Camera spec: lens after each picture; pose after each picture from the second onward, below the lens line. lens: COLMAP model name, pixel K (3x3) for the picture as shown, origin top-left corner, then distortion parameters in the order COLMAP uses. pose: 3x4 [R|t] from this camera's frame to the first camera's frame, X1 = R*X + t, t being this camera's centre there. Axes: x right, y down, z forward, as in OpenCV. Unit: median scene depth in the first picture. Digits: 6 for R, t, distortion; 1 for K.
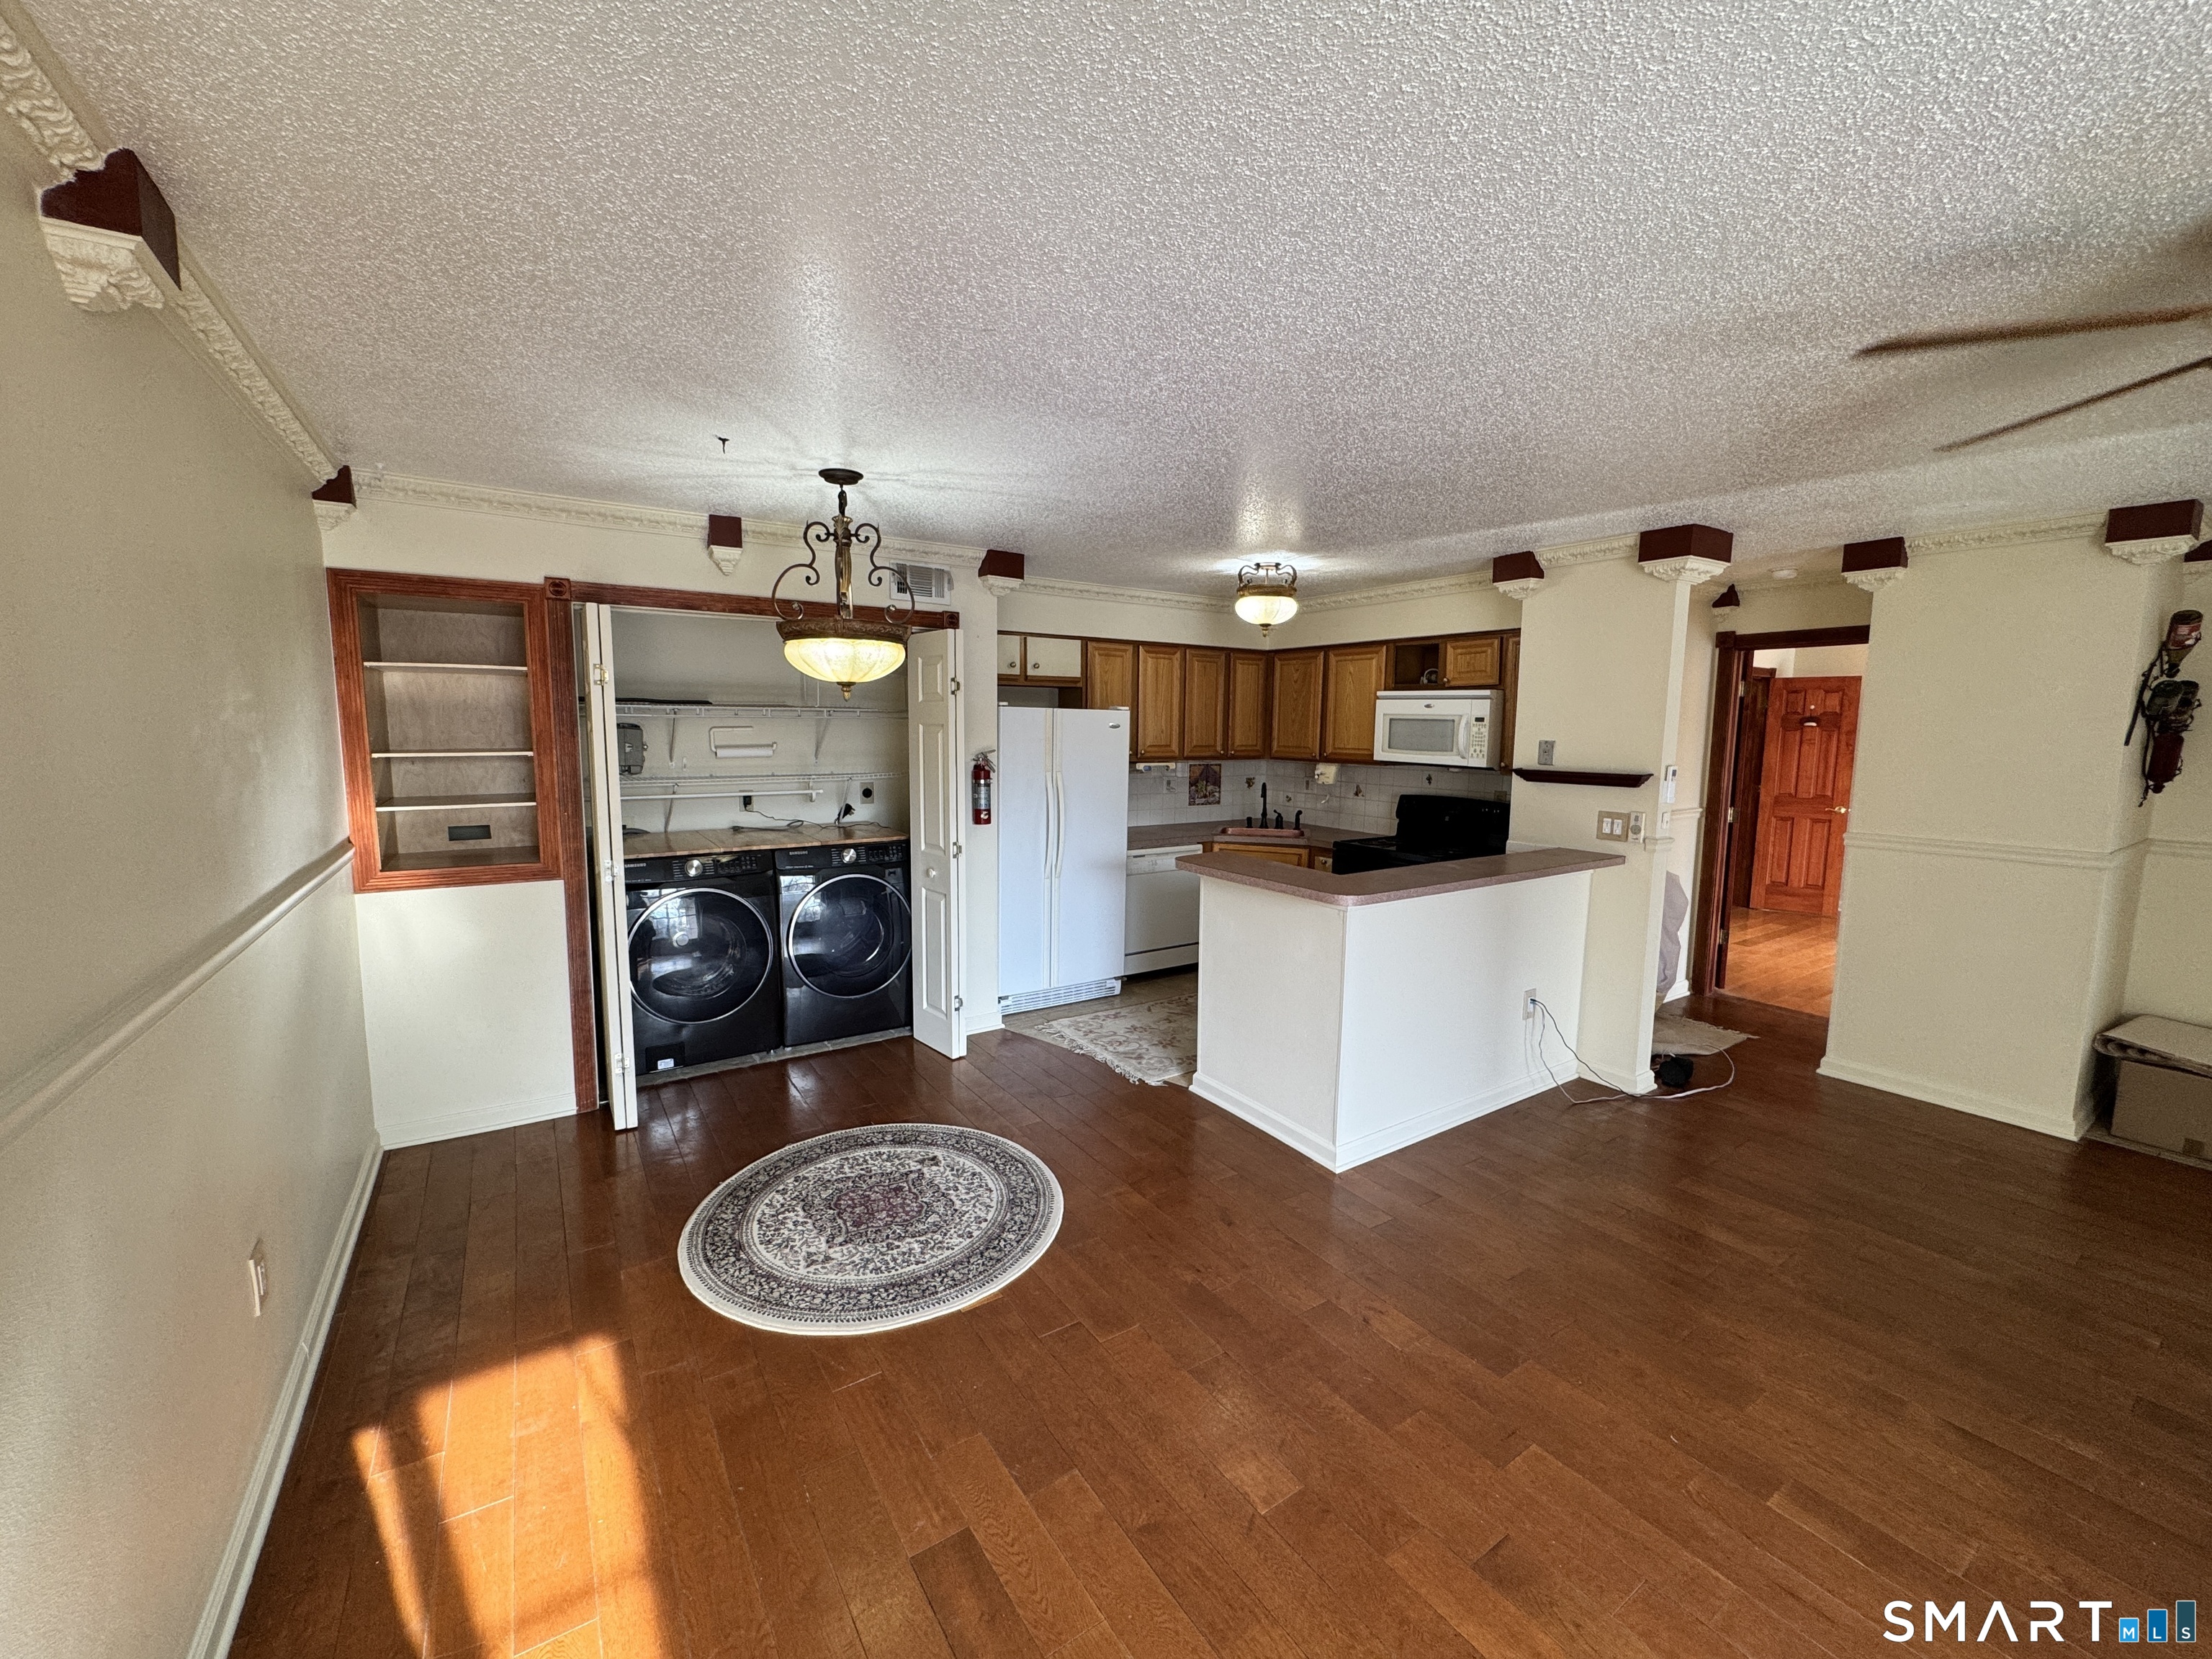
lens RADIAL K [[880.4, 0, 1106.0], [0, 880.4, 829.5], [0, 0, 1]] dist [-0.001860, -0.000070]
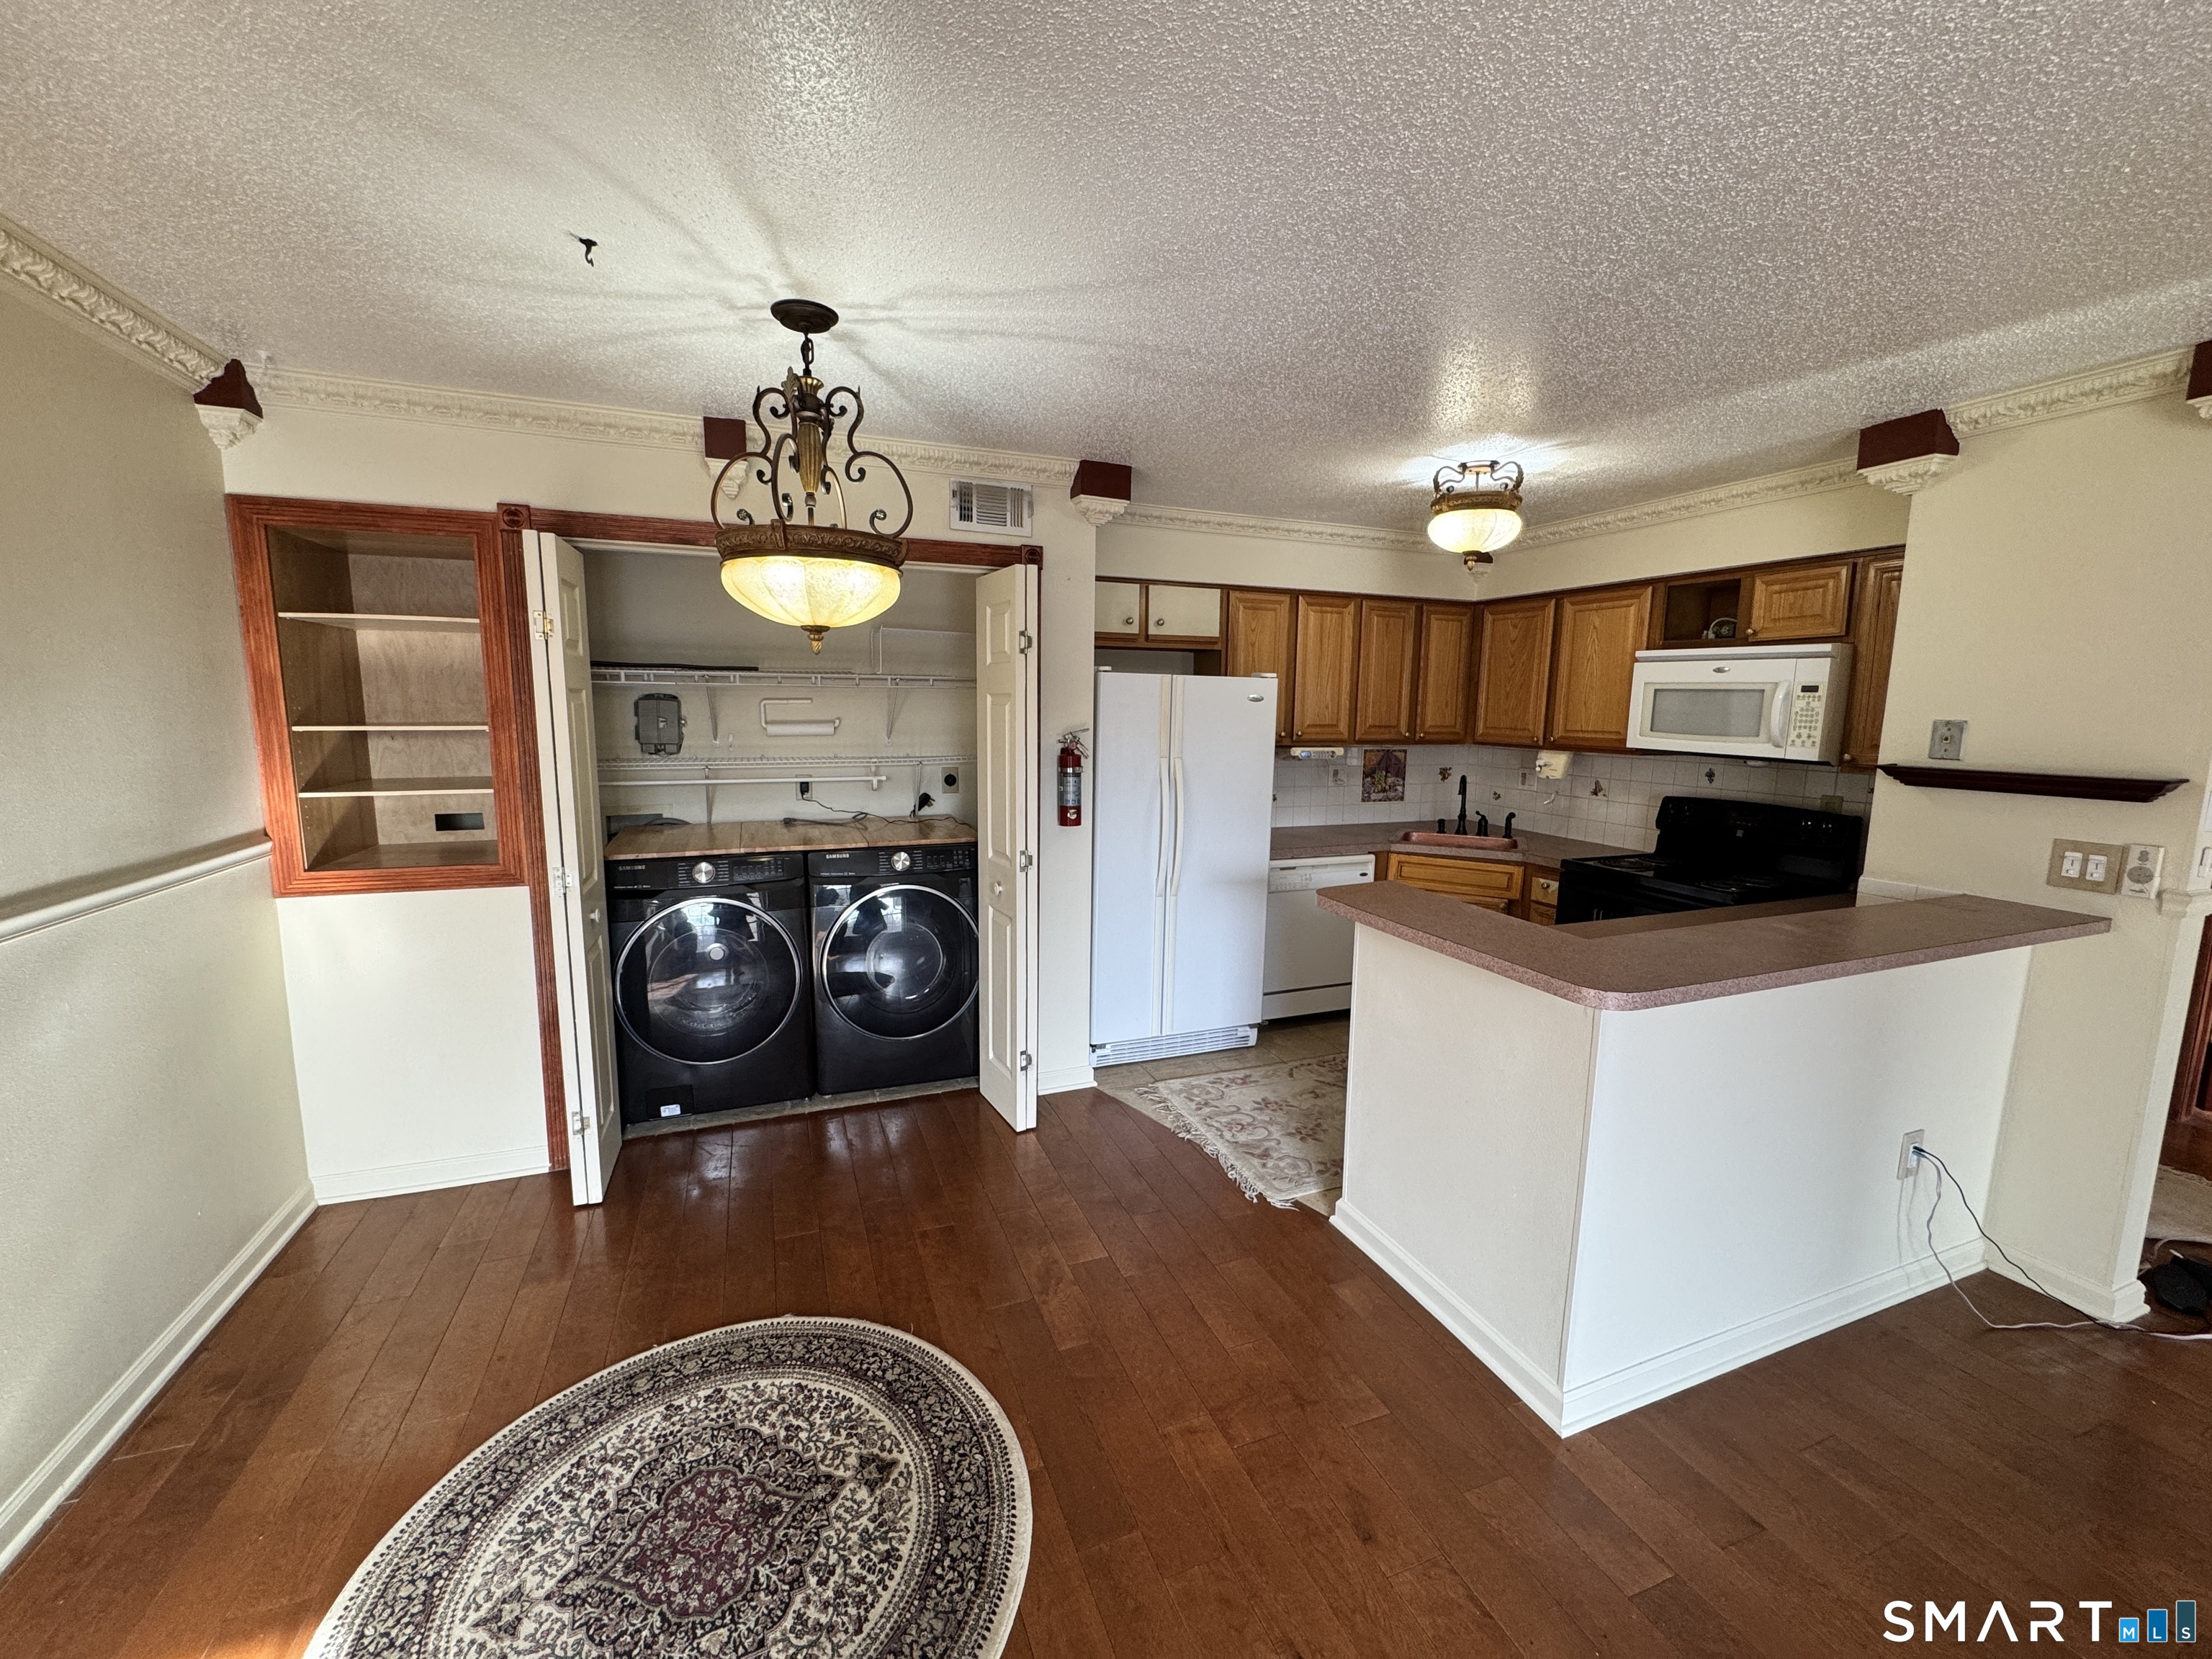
lens RADIAL K [[880.4, 0, 1106.0], [0, 880.4, 829.5], [0, 0, 1]] dist [-0.001860, -0.000070]
pose [[0.977658, 0.031380, -0.207847, 0.050370], [-0.026925, 0.999344, 0.024229, -0.022372], [0.208471, -0.018091, 0.977861, 0.259585]]
